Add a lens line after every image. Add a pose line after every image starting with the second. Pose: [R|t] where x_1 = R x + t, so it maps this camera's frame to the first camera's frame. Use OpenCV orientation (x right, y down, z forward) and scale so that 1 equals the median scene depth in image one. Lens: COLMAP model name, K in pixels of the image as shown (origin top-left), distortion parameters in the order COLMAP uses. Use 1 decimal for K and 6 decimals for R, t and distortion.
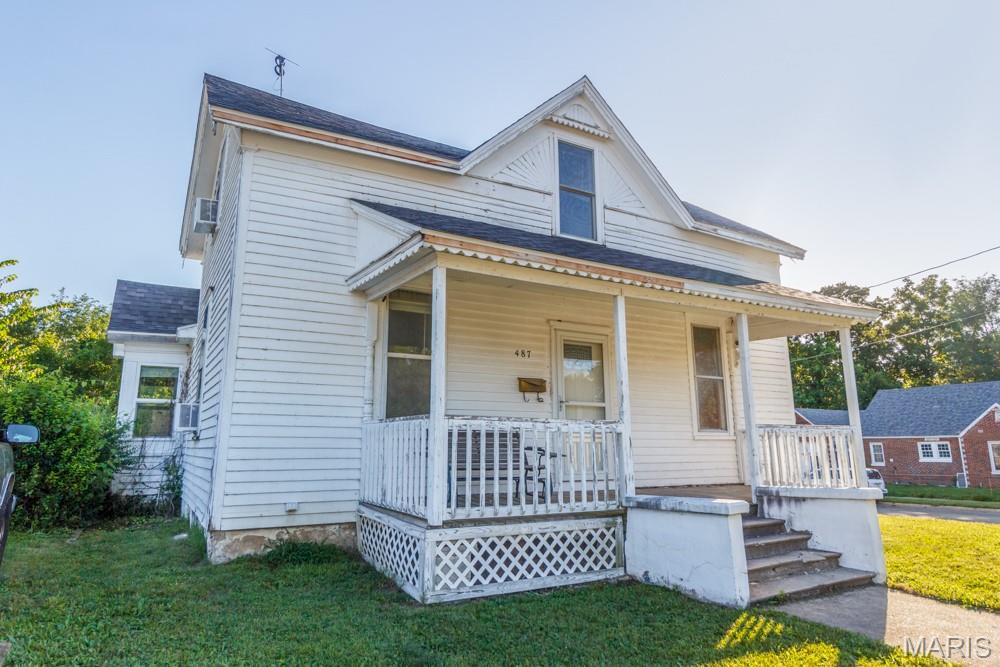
lens RADIAL K [[611.6, 0, 500.0], [0, 611.6, 333.5], [0, 0, 1]] dist [-0.000342, -0.000089]
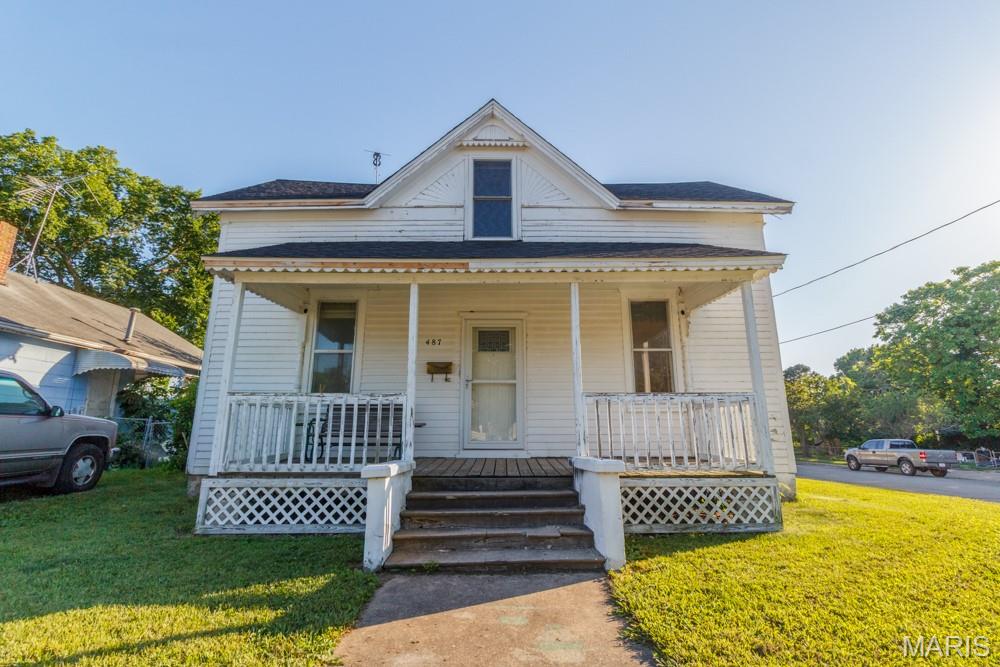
lens RADIAL K [[466.3, 0, 500.0], [0, 466.3, 333.5], [0, 0, 1]] dist [-0.000509, 0.000271]
pose [[0.876959, -0.096091, -0.470860, 0.591109], [0.089366, 0.995323, -0.036681, 0.061557], [0.472182, -0.009911, 0.881445, 0.251077]]
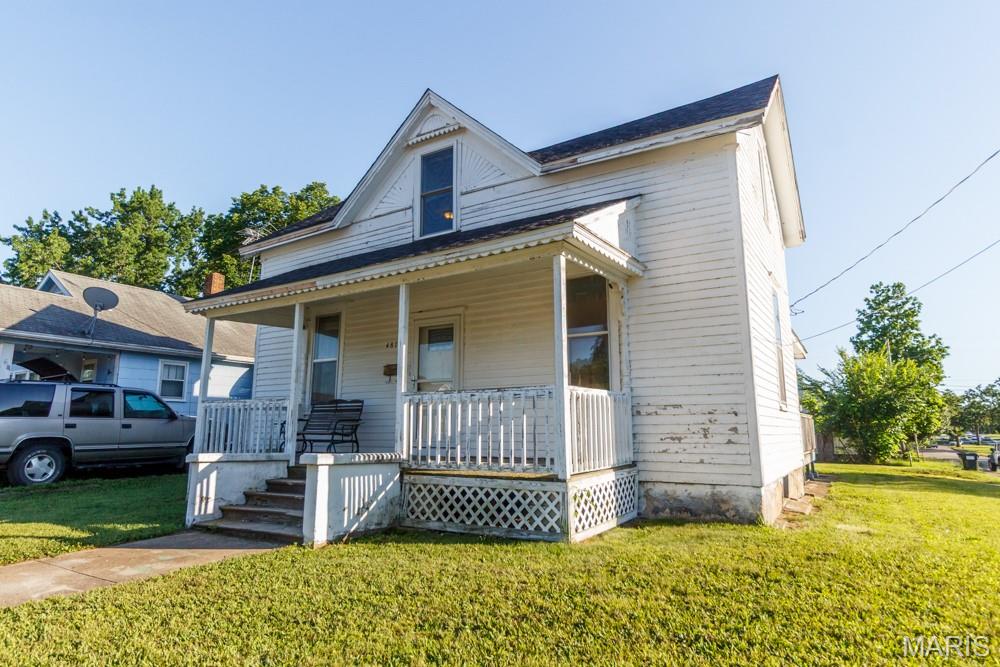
lens RADIAL K [[583.3, 0, 500.0], [0, 583.3, 333.5], [0, 0, 1]] dist [-0.002019, -0.000236]
pose [[0.478402, -0.140596, -0.866813, 1.199529], [0.164756, 0.983941, -0.068664, 0.129433], [0.862547, -0.109963, 0.493884, 0.603570]]
